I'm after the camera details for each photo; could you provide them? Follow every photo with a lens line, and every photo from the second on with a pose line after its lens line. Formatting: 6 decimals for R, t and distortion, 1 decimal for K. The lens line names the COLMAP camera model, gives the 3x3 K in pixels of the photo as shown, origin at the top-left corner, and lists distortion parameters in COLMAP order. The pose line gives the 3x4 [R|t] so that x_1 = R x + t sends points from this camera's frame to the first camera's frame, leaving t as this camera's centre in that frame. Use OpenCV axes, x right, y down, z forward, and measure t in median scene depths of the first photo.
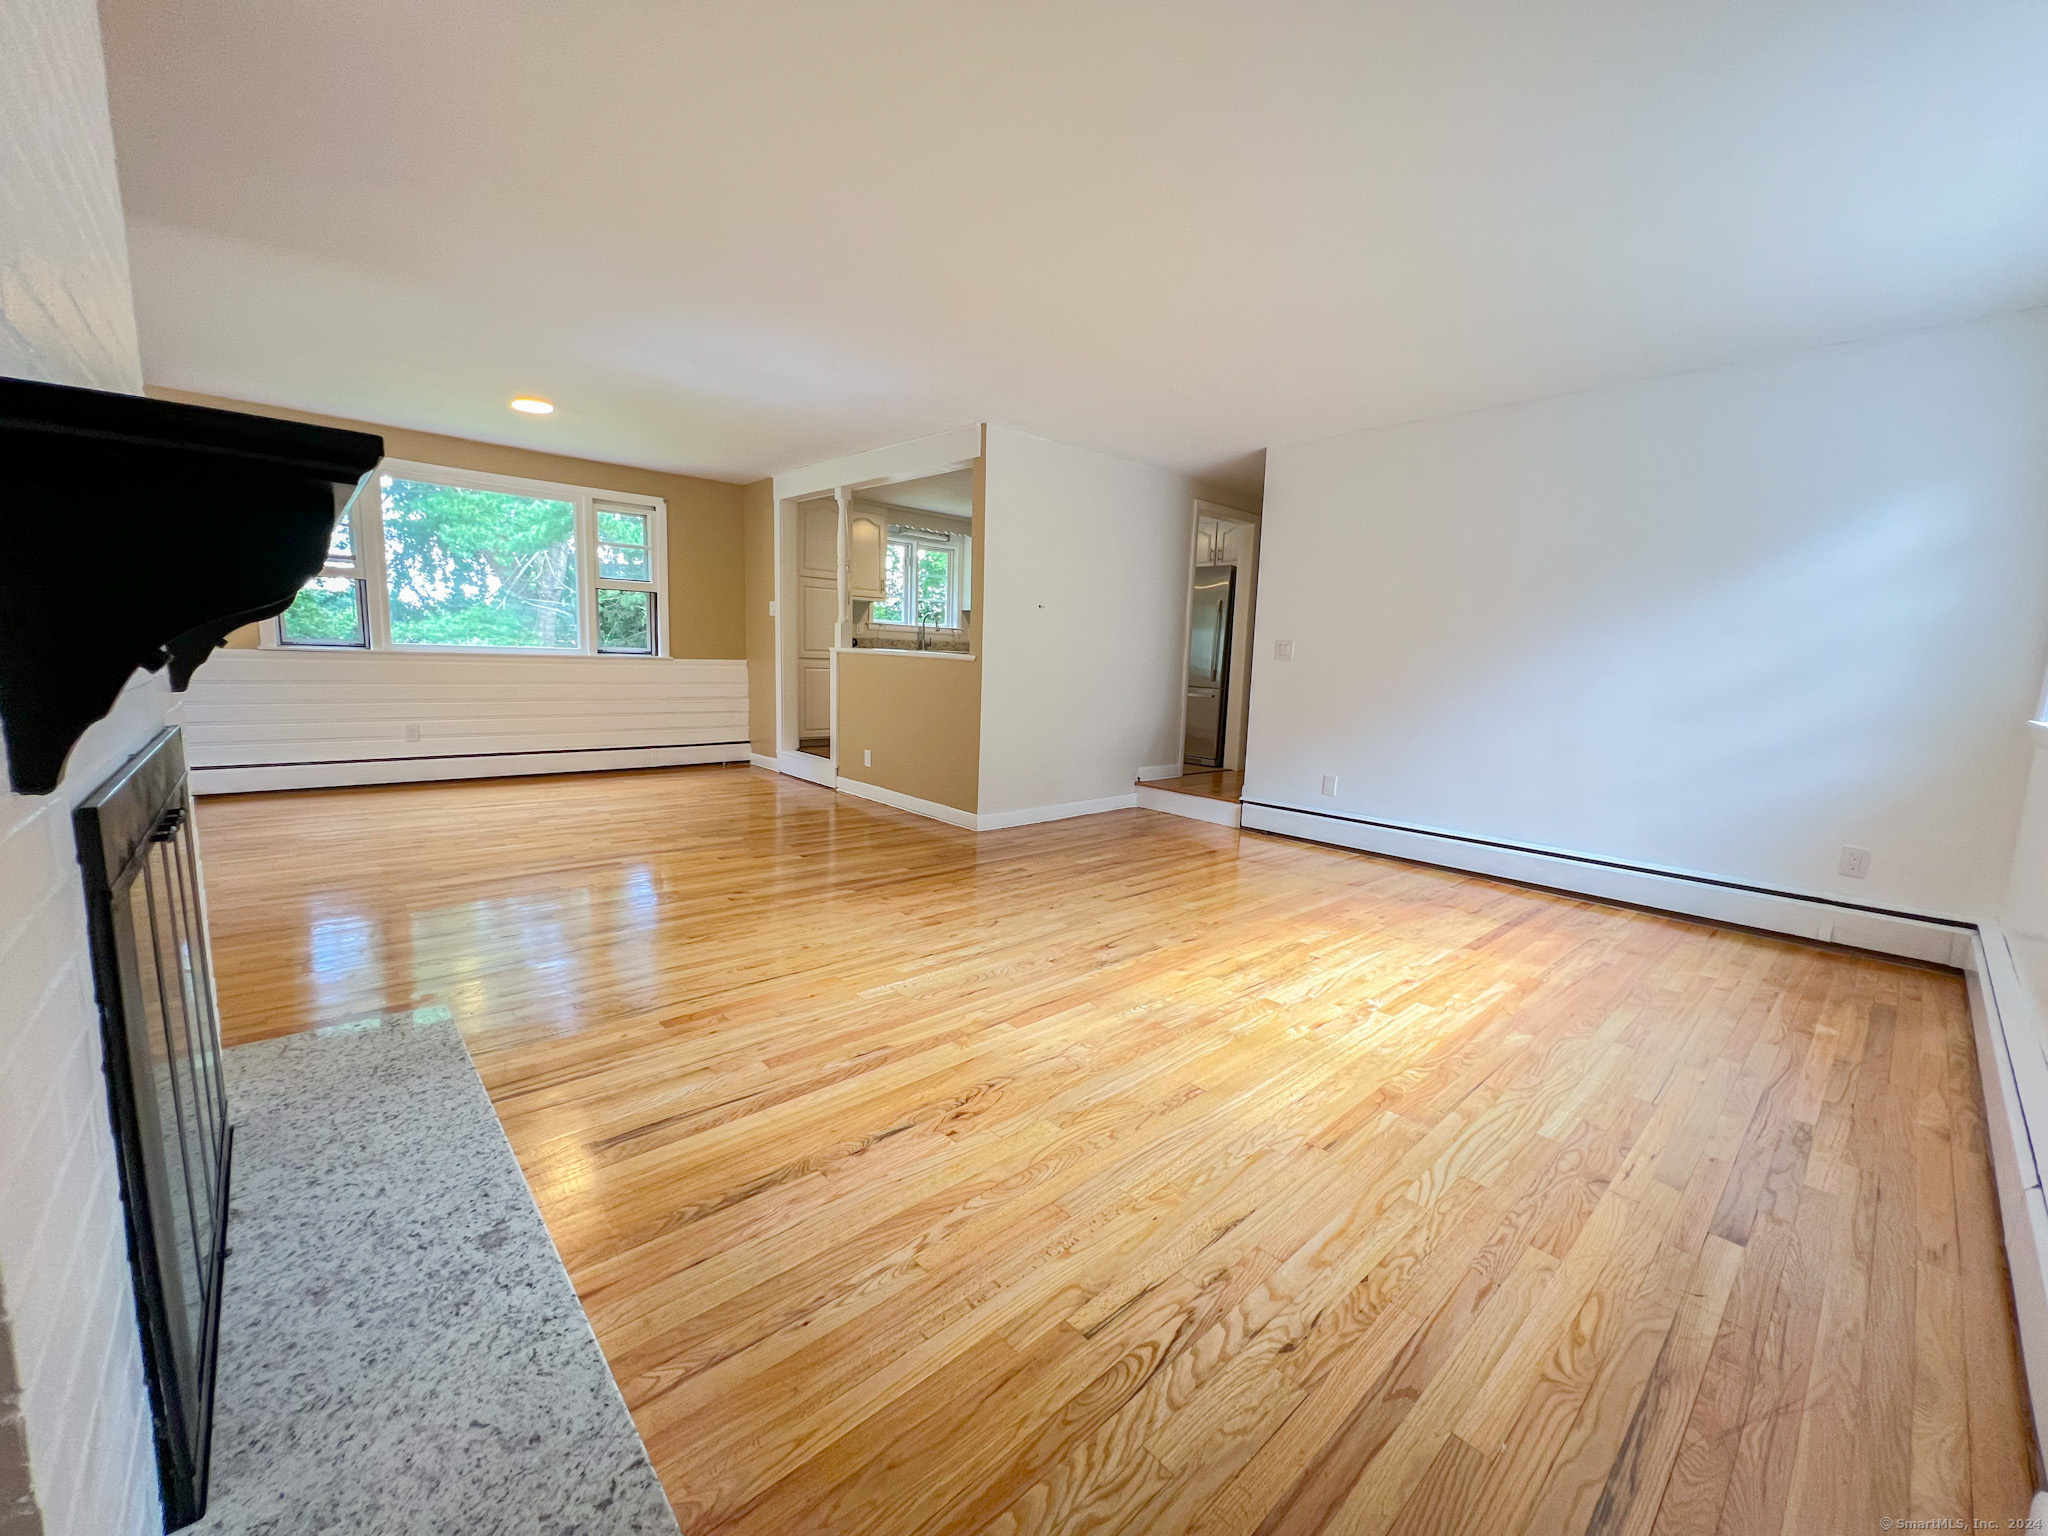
lens RADIAL K [[825.6, 0, 1026.9], [0, 825.6, 761.9], [0, 0, 1]] dist [0.001398, 0.000564]
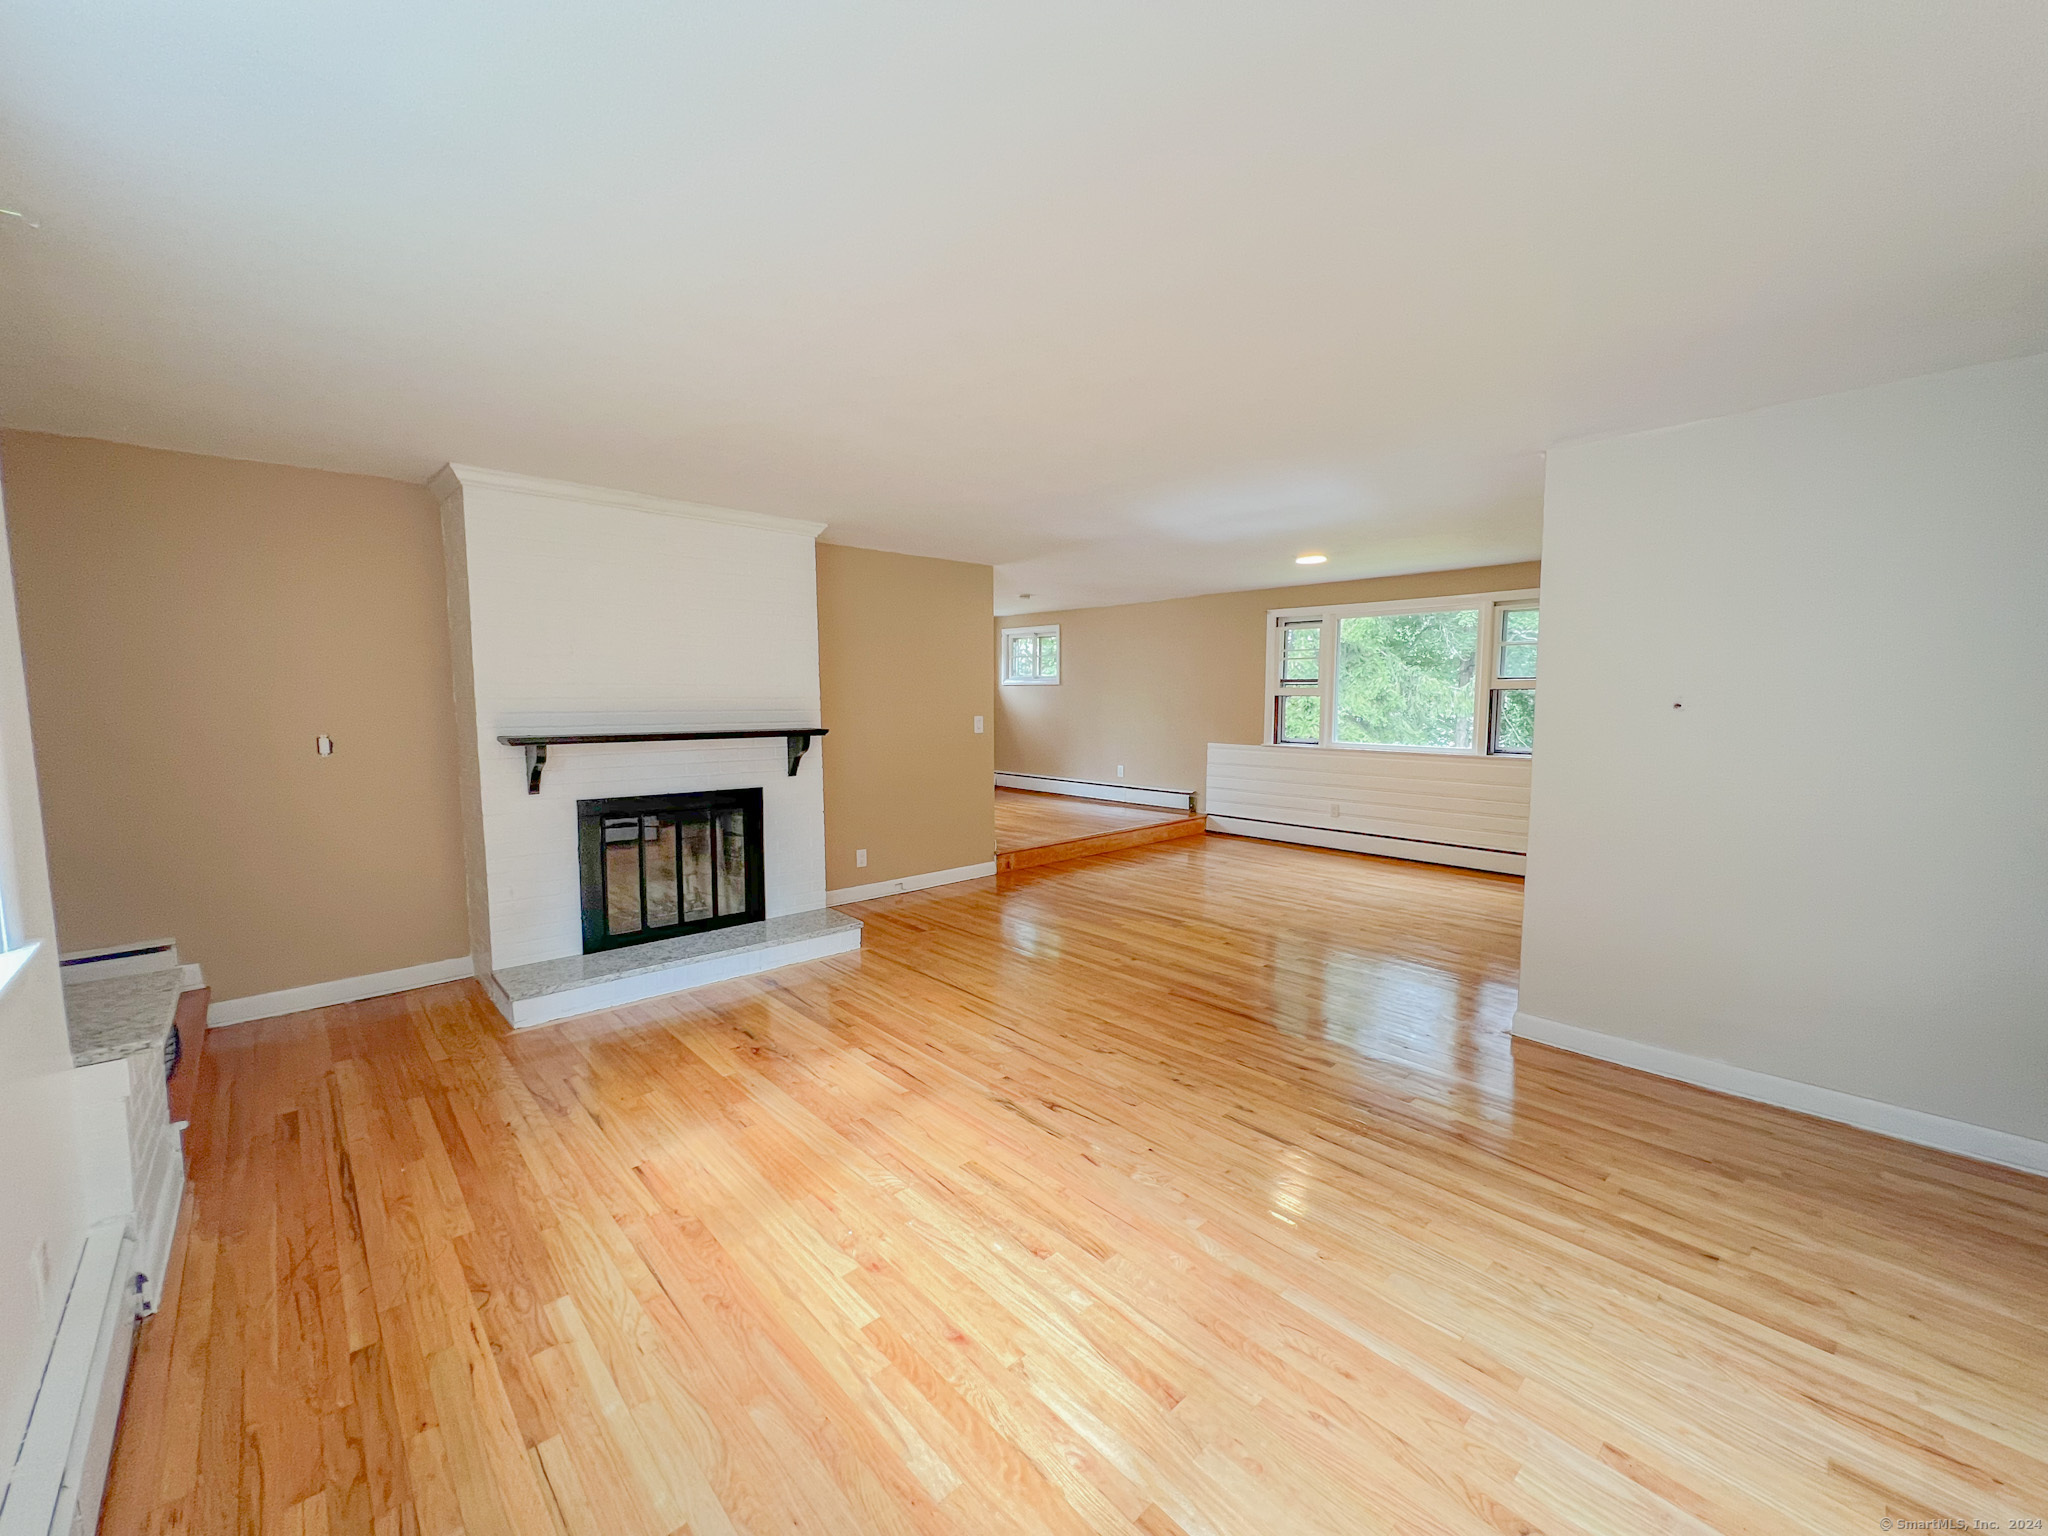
lens RADIAL K [[825.6, 0, 1031.4], [0, 825.6, 770.0], [0, 0, 1]] dist [0.001398, 0.000564]
pose [[0.003083, 0.053401, -0.998568, 0.846923], [-0.130005, 0.990120, 0.052547, -0.162699], [0.991509, 0.129656, 0.009995, 0.783409]]
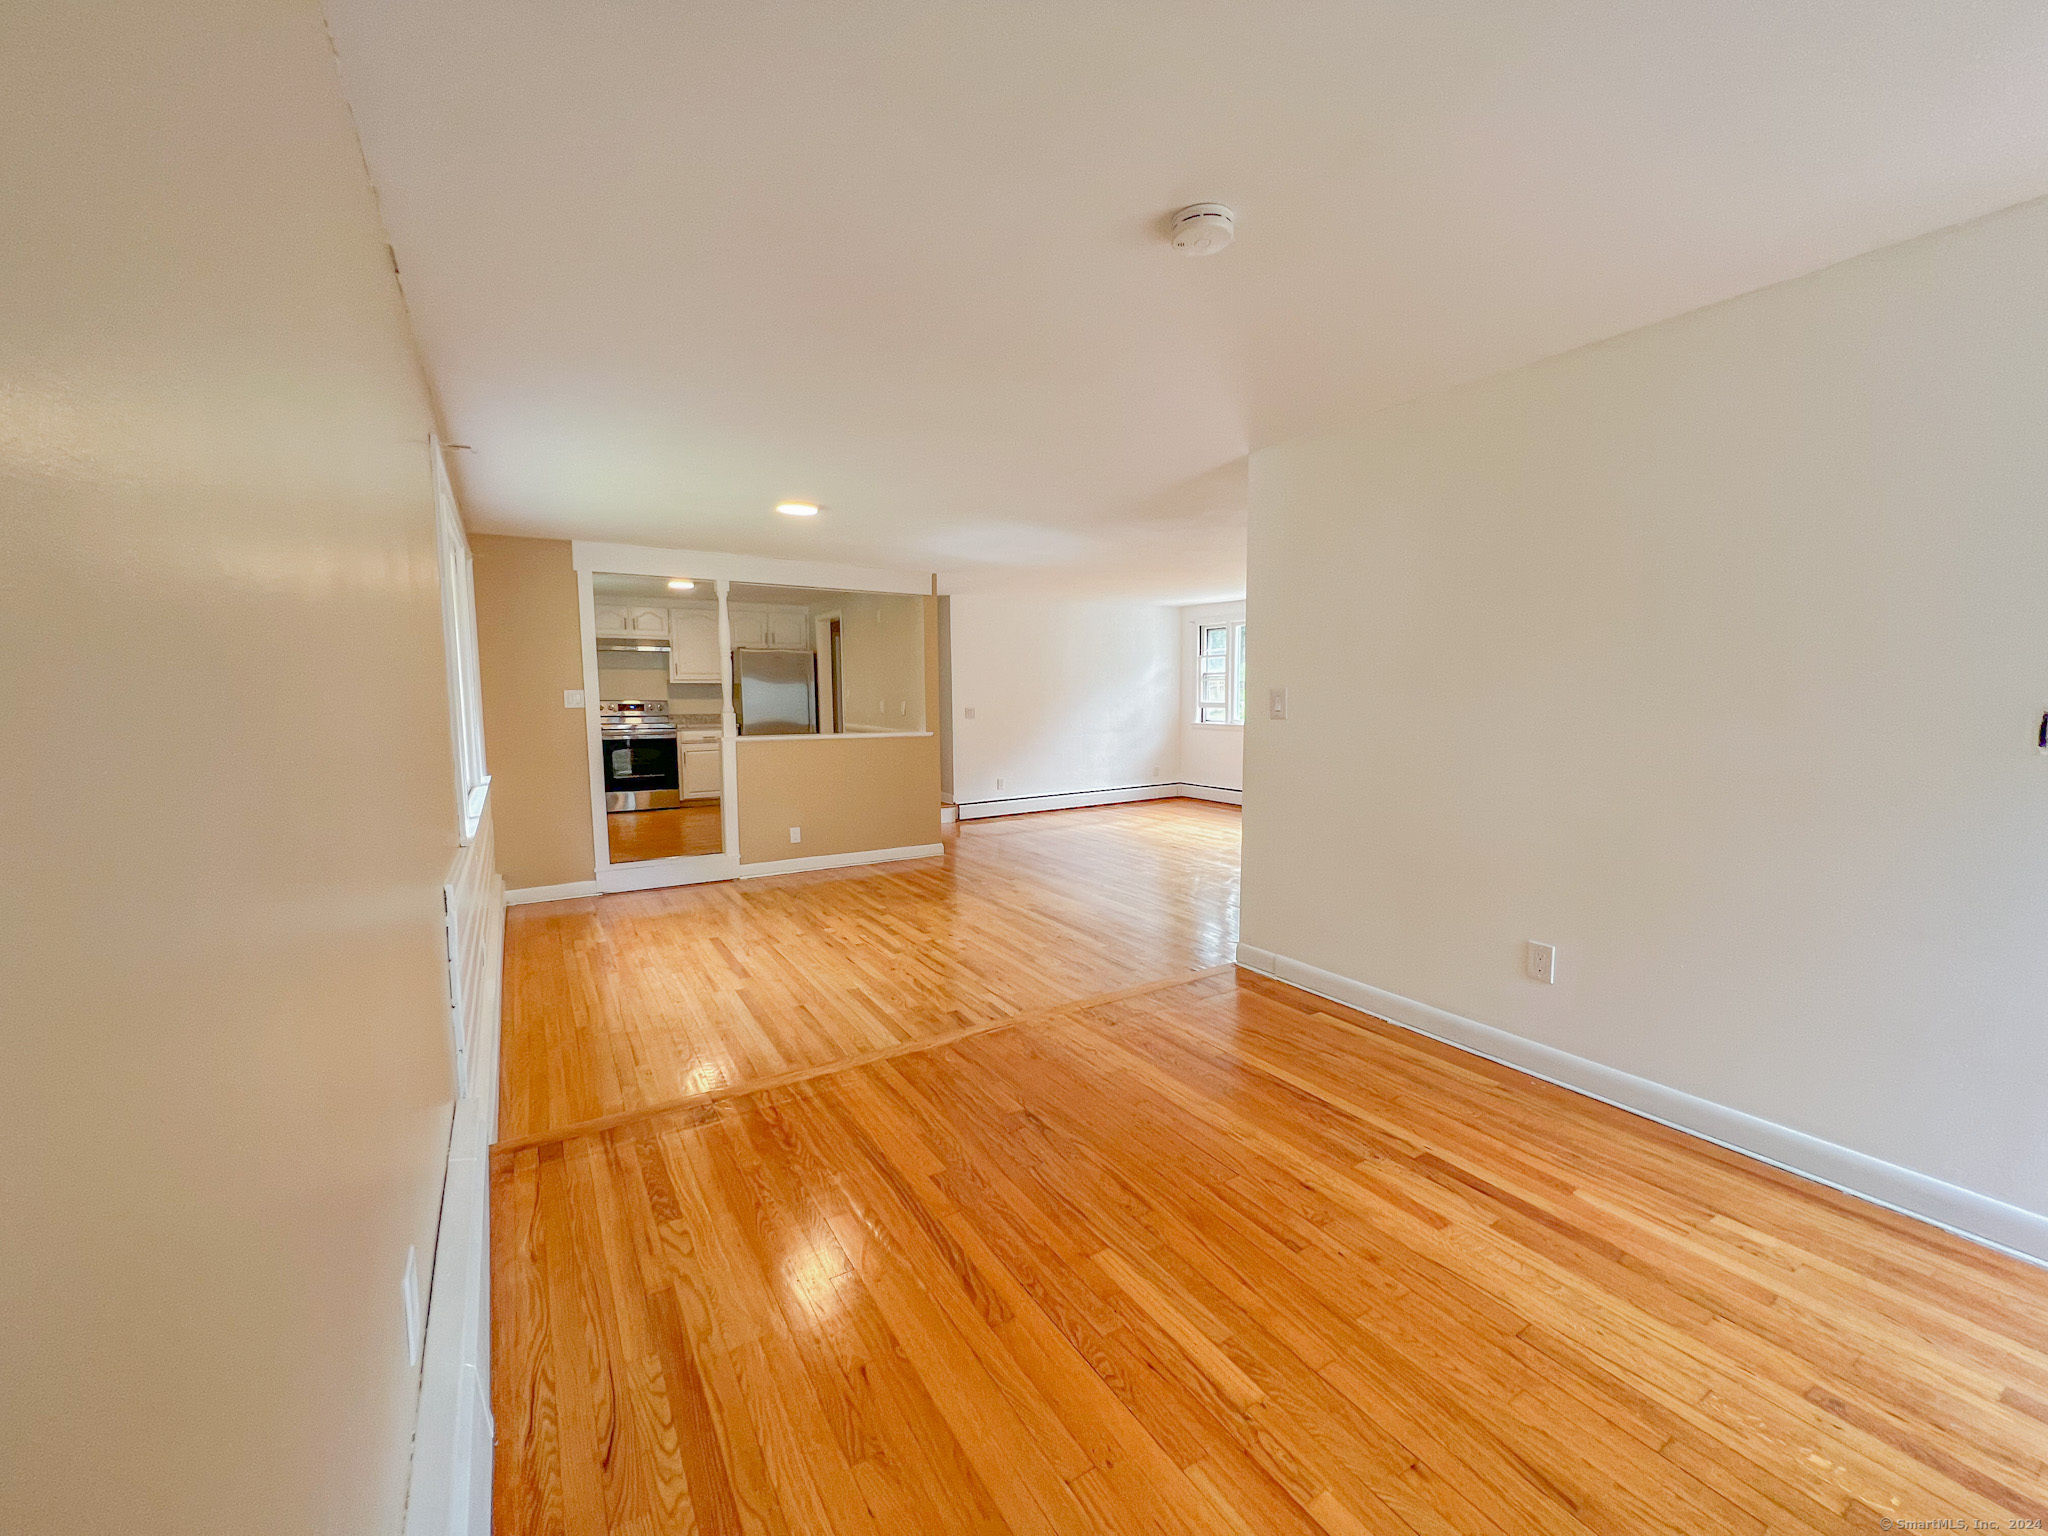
lens RADIAL K [[825.6, 0, 1034.5], [0, 825.6, 764.3], [0, 0, 1]] dist [0.001398, 0.000564]
pose [[0.179105, -0.128782, 0.975365, -1.928340], [0.139692, 0.984680, 0.104361, -0.268995], [-0.973862, 0.117559, 0.194351, 0.762441]]
